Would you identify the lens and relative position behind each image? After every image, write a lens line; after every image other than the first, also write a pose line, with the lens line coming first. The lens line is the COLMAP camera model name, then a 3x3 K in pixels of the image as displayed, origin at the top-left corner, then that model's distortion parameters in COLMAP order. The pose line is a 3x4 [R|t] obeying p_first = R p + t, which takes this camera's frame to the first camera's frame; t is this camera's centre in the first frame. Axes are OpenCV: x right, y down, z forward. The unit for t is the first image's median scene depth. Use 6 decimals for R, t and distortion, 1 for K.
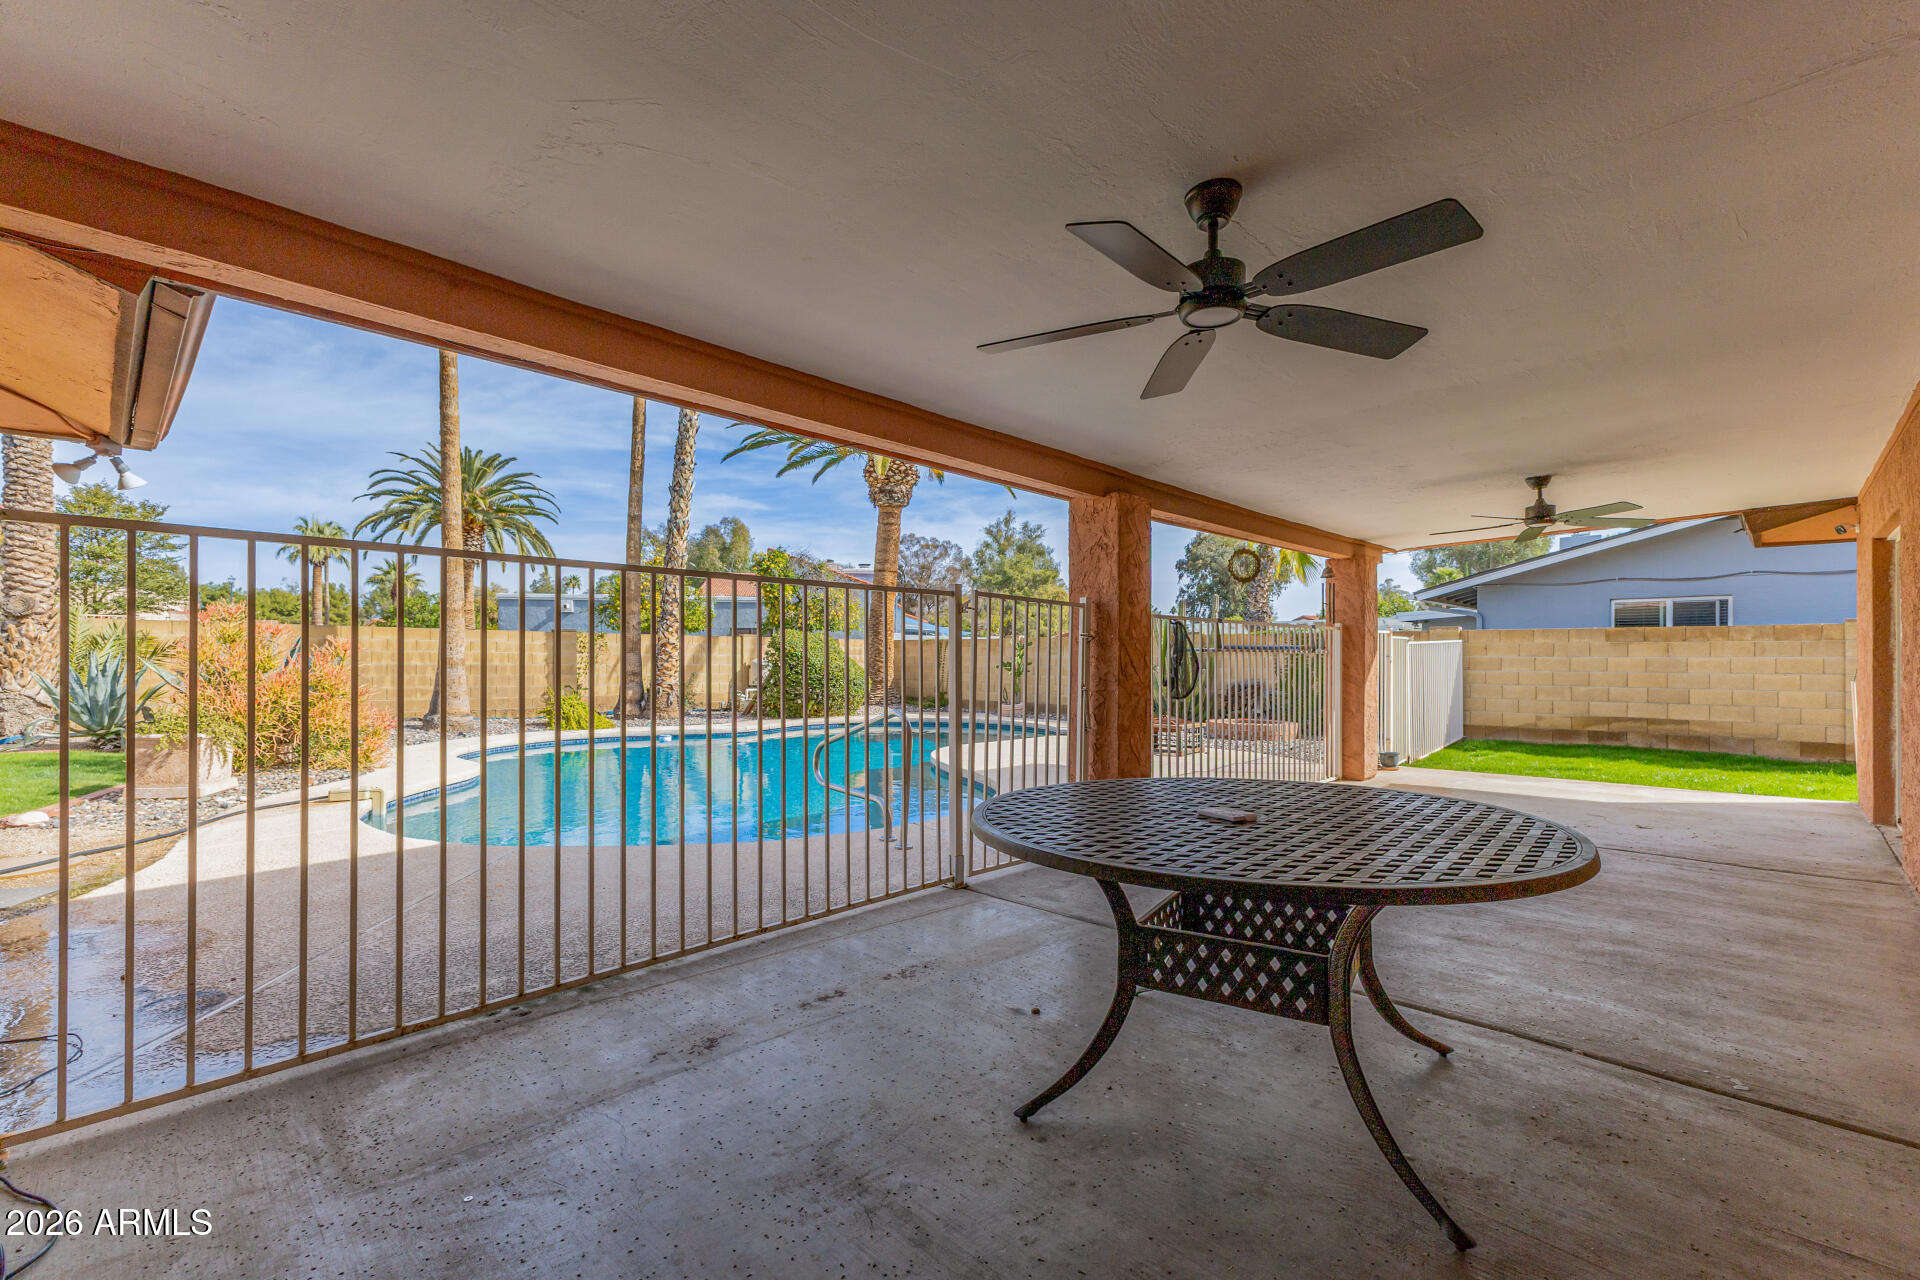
lens RADIAL K [[833.8, 0, 955.1], [0, 833.8, 653.2], [0, 0, 1]] dist [0.014184, -0.004437]
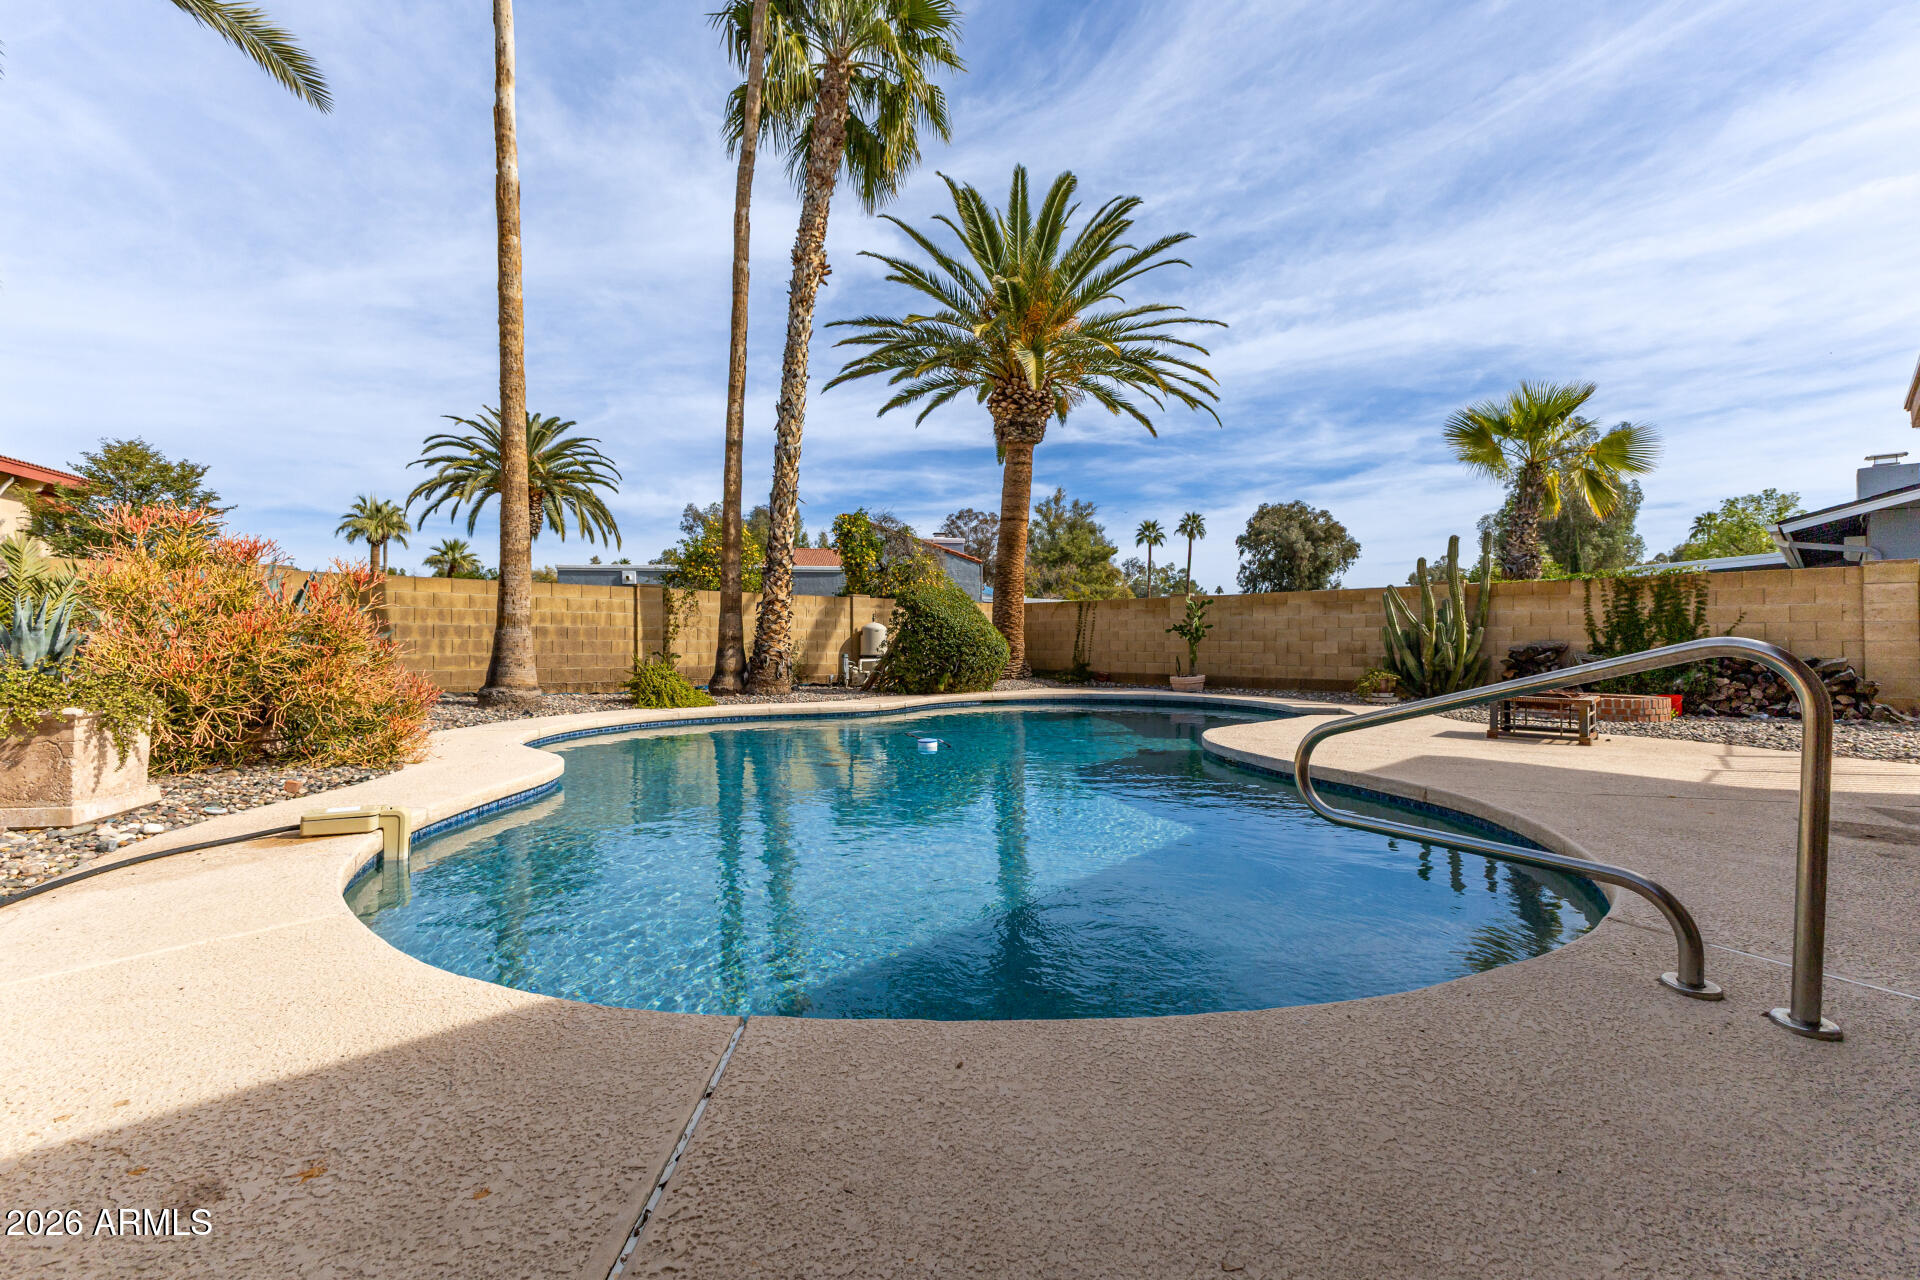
lens RADIAL K [[833.8, 0, 966.3], [0, 833.8, 632.7], [0, 0, 1]] dist [0.014184, -0.004437]
pose [[0.999205, -0.003900, -0.039664, -0.083807], [0.003832, 0.999991, -0.001791, 0.013908], [0.039670, 0.001638, 0.999211, 0.133588]]
